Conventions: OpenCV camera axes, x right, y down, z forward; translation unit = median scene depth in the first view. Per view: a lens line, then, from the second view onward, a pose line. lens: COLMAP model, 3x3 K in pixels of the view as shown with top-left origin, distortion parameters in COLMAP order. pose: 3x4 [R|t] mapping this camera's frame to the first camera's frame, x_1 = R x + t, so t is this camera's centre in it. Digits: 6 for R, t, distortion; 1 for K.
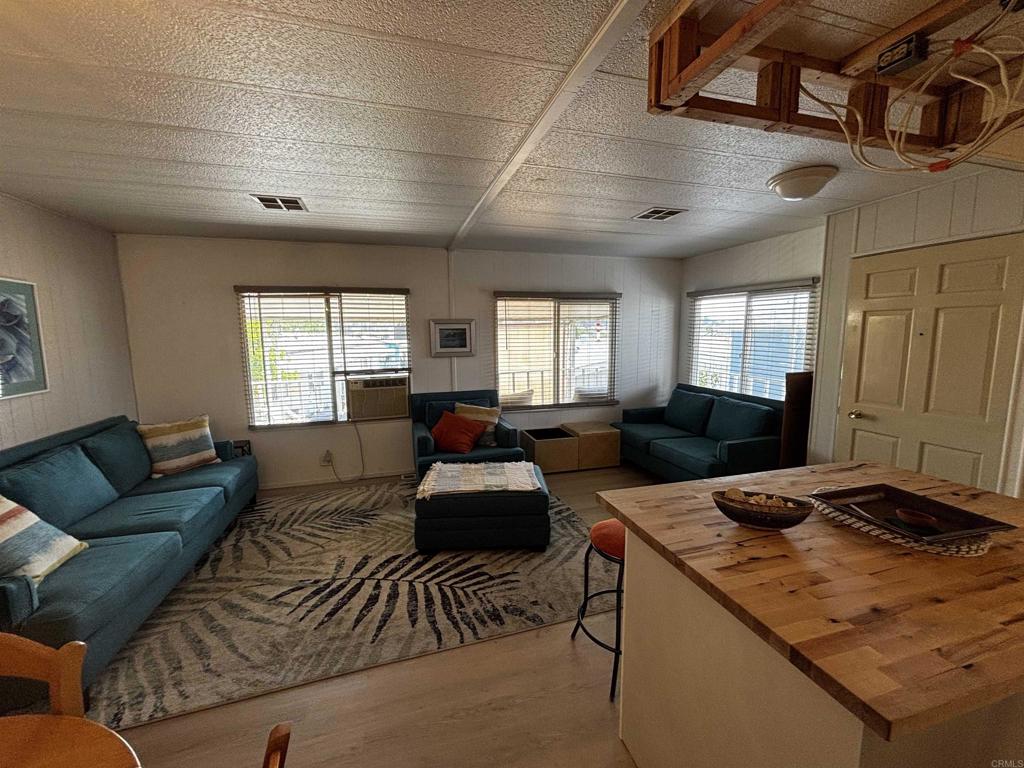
lens RADIAL K [[416.2, 0, 512.0], [0, 416.2, 384.0], [0, 0, 1]] dist [-0.001426, 0.000135]
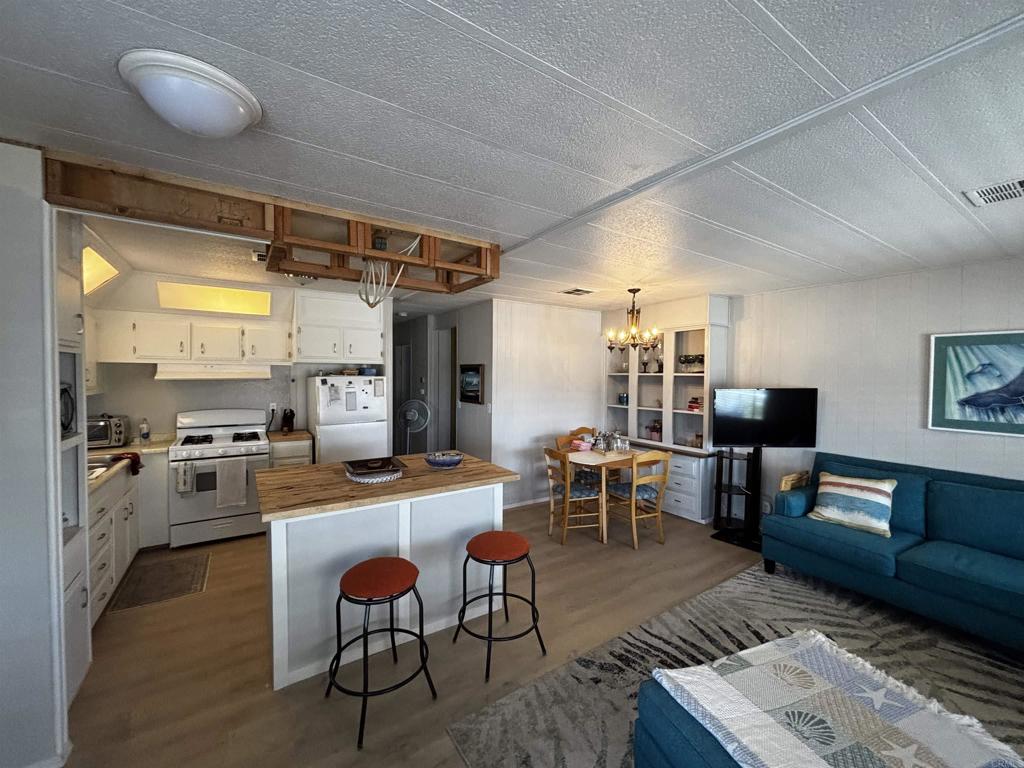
lens RADIAL K [[416.2, 0, 512.0], [0, 416.2, 384.0], [0, 0, 1]] dist [-0.001426, 0.000135]
pose [[-0.955834, 0.008829, -0.293775, 0.433976], [-0.036509, 0.988241, 0.148485, -0.207087], [0.291632, 0.152652, -0.944271, 1.512751]]
